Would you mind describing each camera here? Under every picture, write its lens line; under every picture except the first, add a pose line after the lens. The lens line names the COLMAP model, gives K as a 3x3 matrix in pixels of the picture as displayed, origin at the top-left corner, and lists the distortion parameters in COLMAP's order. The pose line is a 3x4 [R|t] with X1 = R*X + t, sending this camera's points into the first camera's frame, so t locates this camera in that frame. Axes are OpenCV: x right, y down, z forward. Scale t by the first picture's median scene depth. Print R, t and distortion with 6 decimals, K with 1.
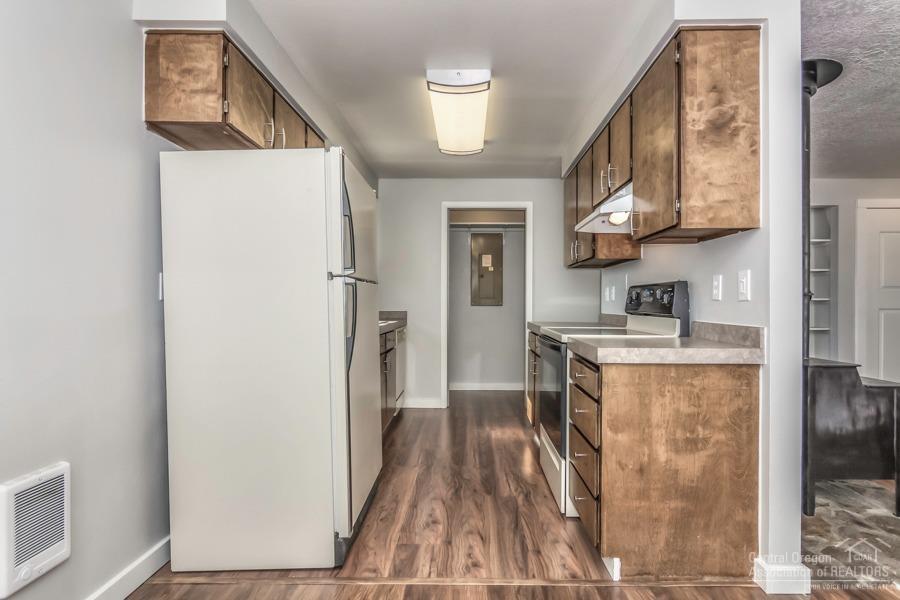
lens RADIAL K [[477.9, 0, 452.7], [0, 477.9, 303.1], [0, 0, 1]] dist [-0.000677, -0.000416]
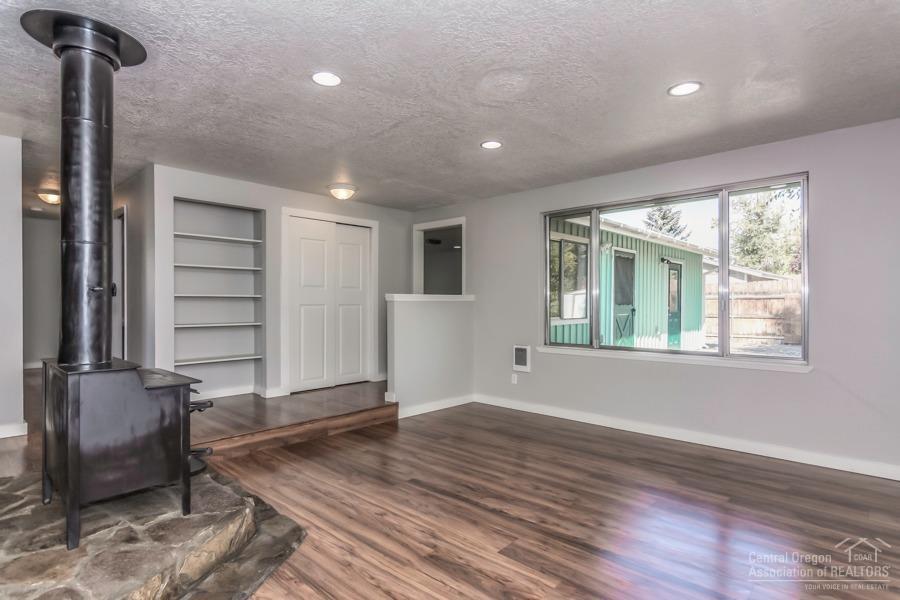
lens RADIAL K [[477.9, 0, 448.1], [0, 477.9, 301.4], [0, 0, 1]] dist [-0.000677, -0.000416]
pose [[0.672322, -0.003820, 0.740249, 0.566984], [0.002260, 0.999993, 0.003108, 0.001214], [-0.740255, -0.000416, 0.672326, -0.070358]]
